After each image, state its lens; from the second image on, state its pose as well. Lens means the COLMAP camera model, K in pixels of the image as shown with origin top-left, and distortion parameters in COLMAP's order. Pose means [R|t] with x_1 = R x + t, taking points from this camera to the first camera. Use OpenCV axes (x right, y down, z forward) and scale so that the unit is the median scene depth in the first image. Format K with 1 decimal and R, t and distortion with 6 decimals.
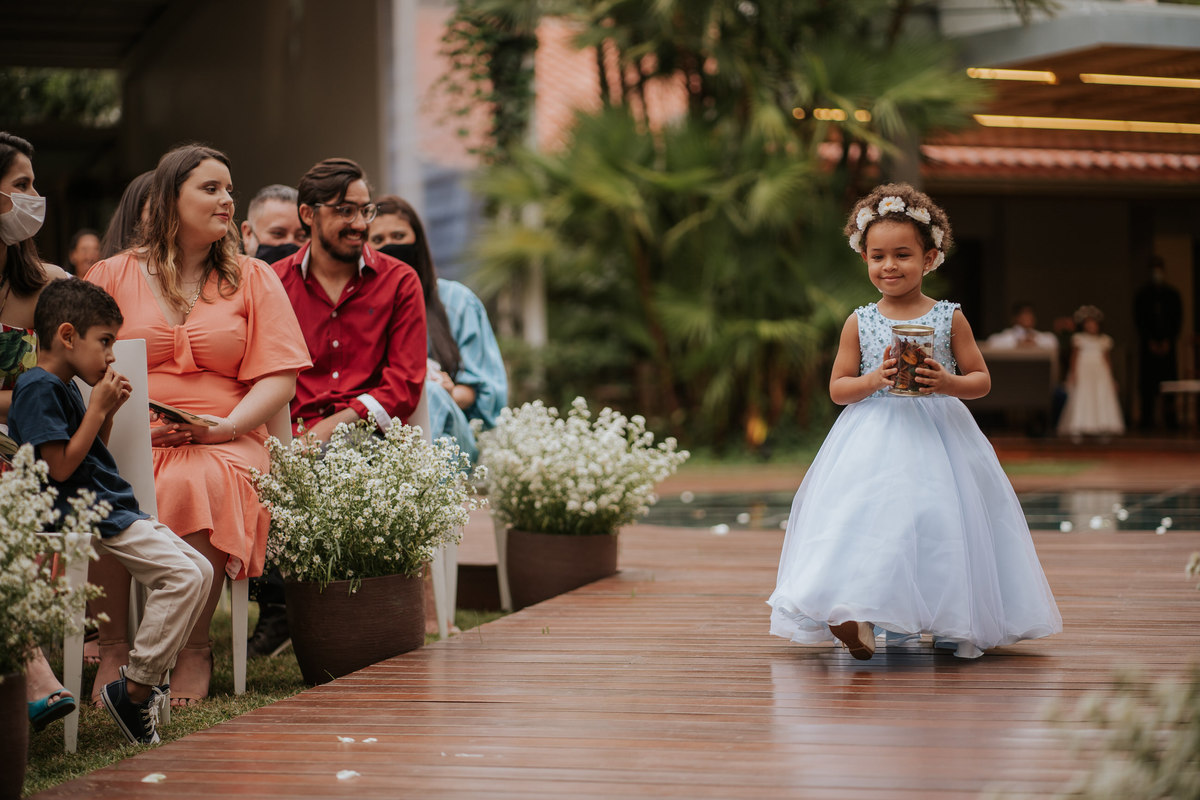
lens RADIAL K [[2806.0, 0, 600.0], [0, 2806.0, 400.0], [0, 0, 1]] dist [0.052081, -0.921194]
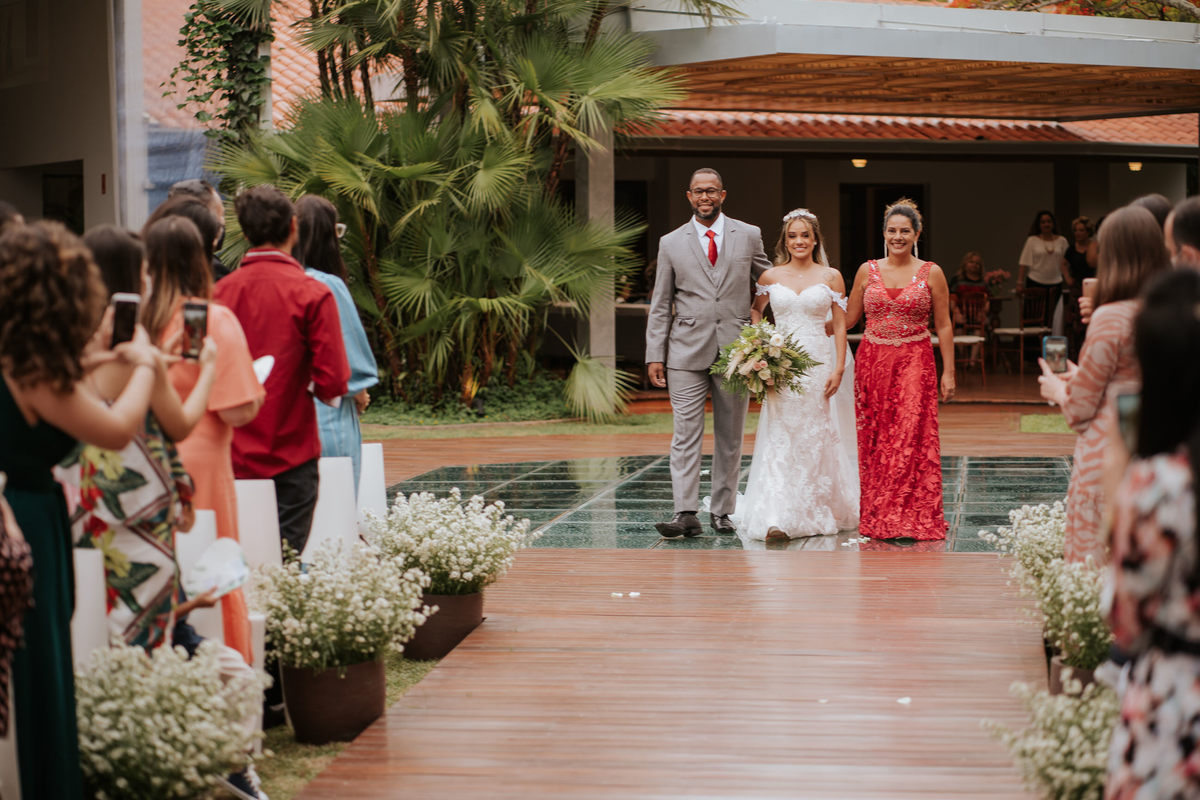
lens RADIAL K [[2806.0, 0, 600.0], [0, 2806.0, 400.0], [0, 0, 1]] dist [0.052081, -0.921194]
pose [[0.990449, -0.003059, 0.137846, -0.049463], [-0.004158, 0.998637, 0.052036, -0.045098], [-0.137818, -0.052112, 0.989086, -0.117773]]
